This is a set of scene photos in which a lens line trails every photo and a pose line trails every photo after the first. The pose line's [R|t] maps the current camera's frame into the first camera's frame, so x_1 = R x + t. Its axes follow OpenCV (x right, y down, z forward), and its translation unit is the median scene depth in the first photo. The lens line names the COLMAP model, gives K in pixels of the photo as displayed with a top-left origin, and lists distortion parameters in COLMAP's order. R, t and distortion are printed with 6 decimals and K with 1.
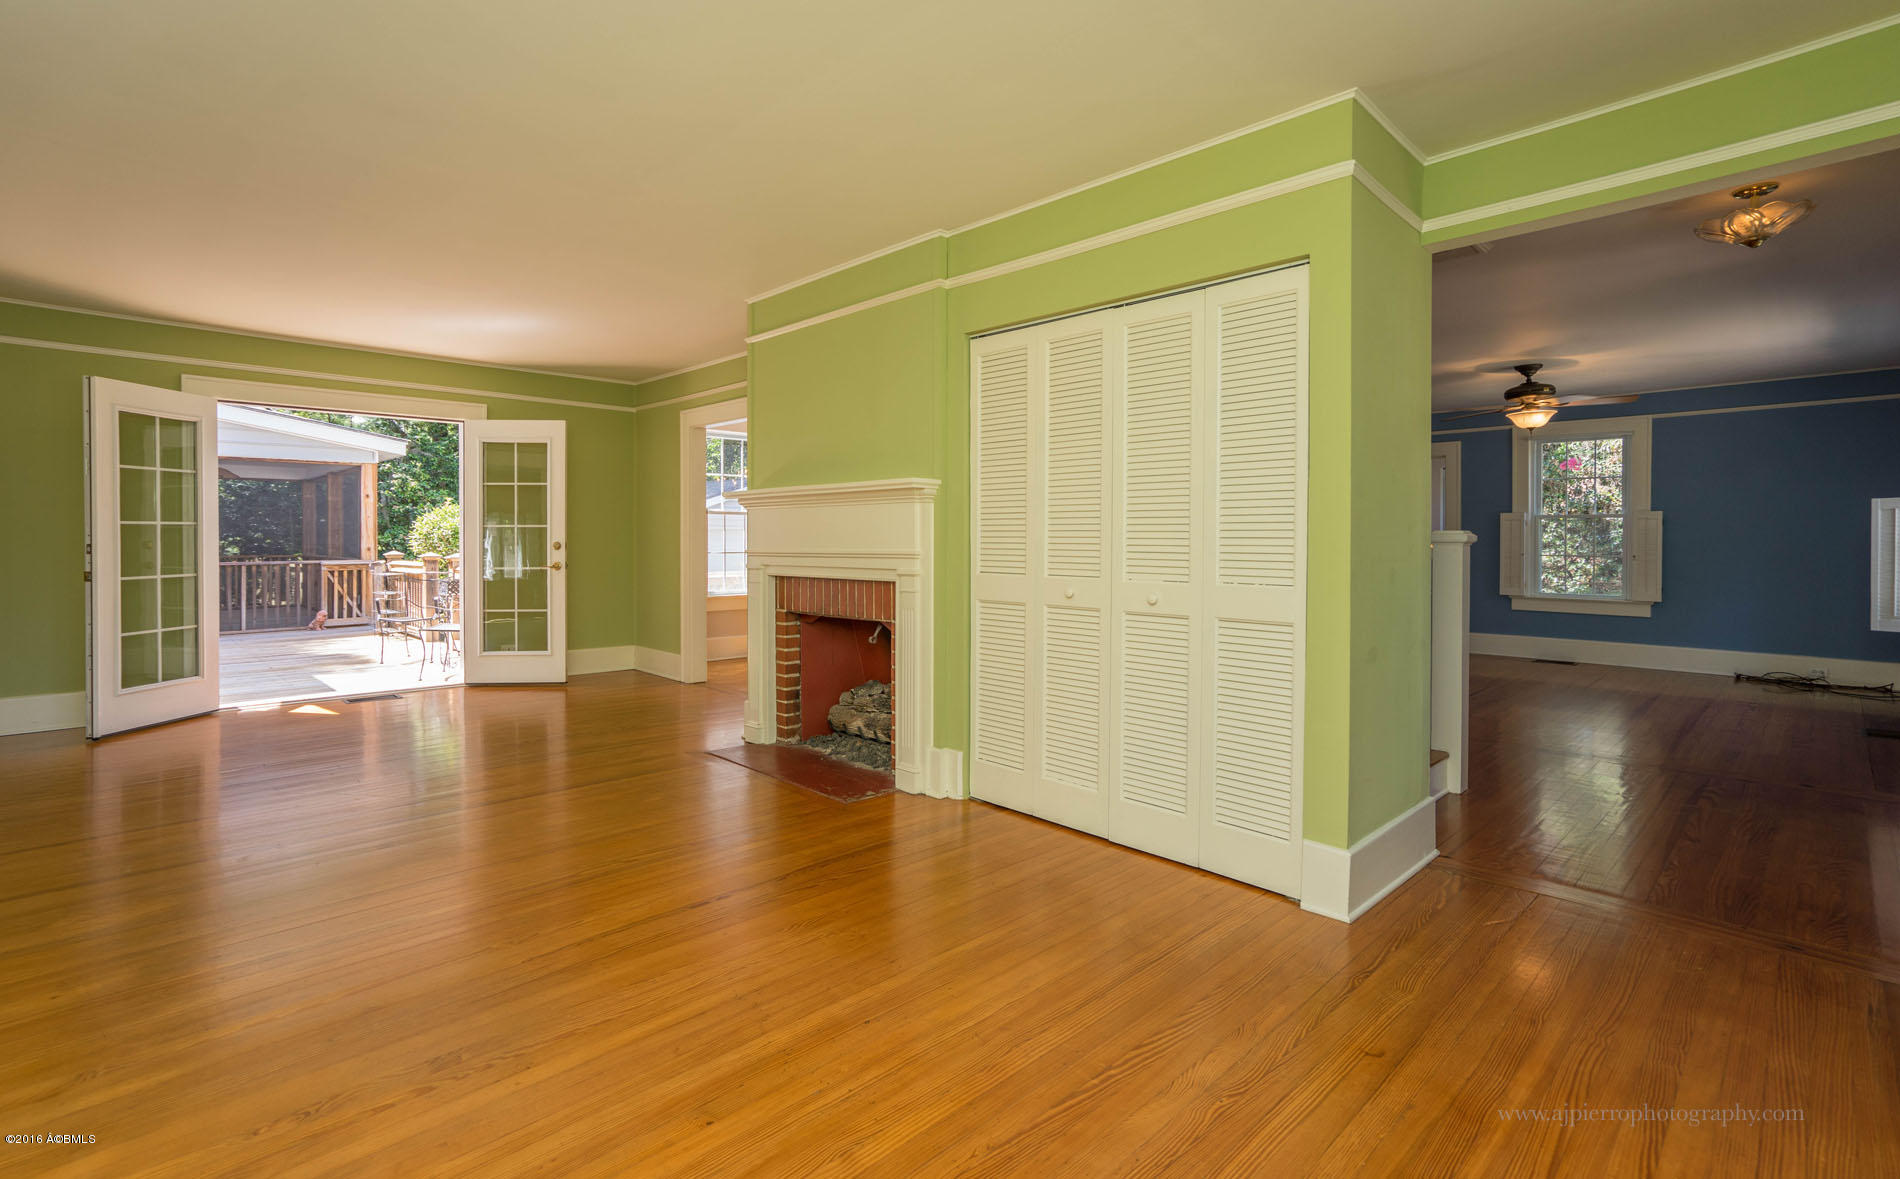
lens RADIAL K [[845.8, 0, 937.8], [0, 845.8, 539.8], [0, 0, 1]] dist [0.000990, 0.000920]
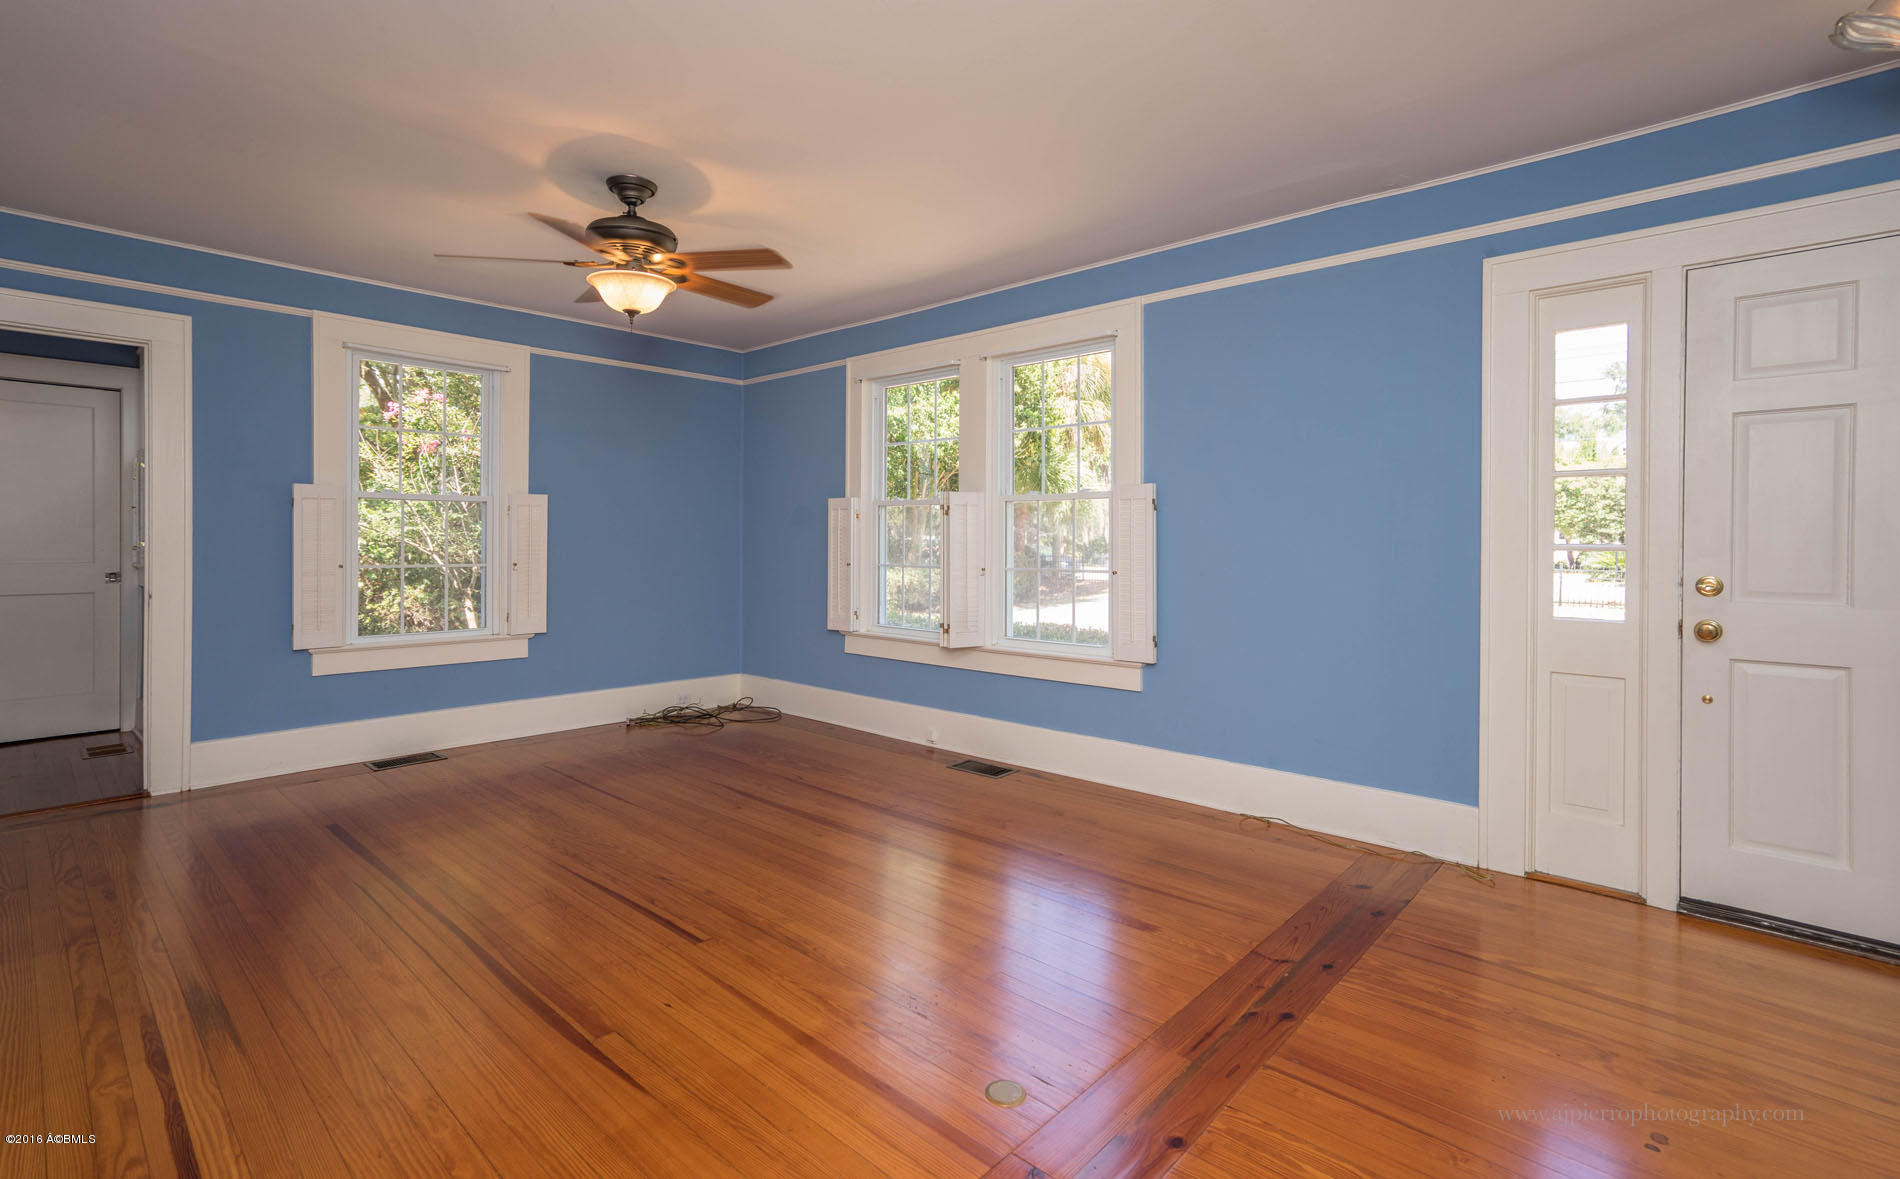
lens RADIAL K [[845.8, 0, 937.8], [0, 845.8, 539.8], [0, 0, 1]] dist [0.000990, 0.000920]
pose [[-0.019796, -0.001058, 0.999803, 0.212442], [-0.011353, 0.999935, 0.000833, -0.004661], [-0.999740, -0.011335, -0.019807, 0.831335]]
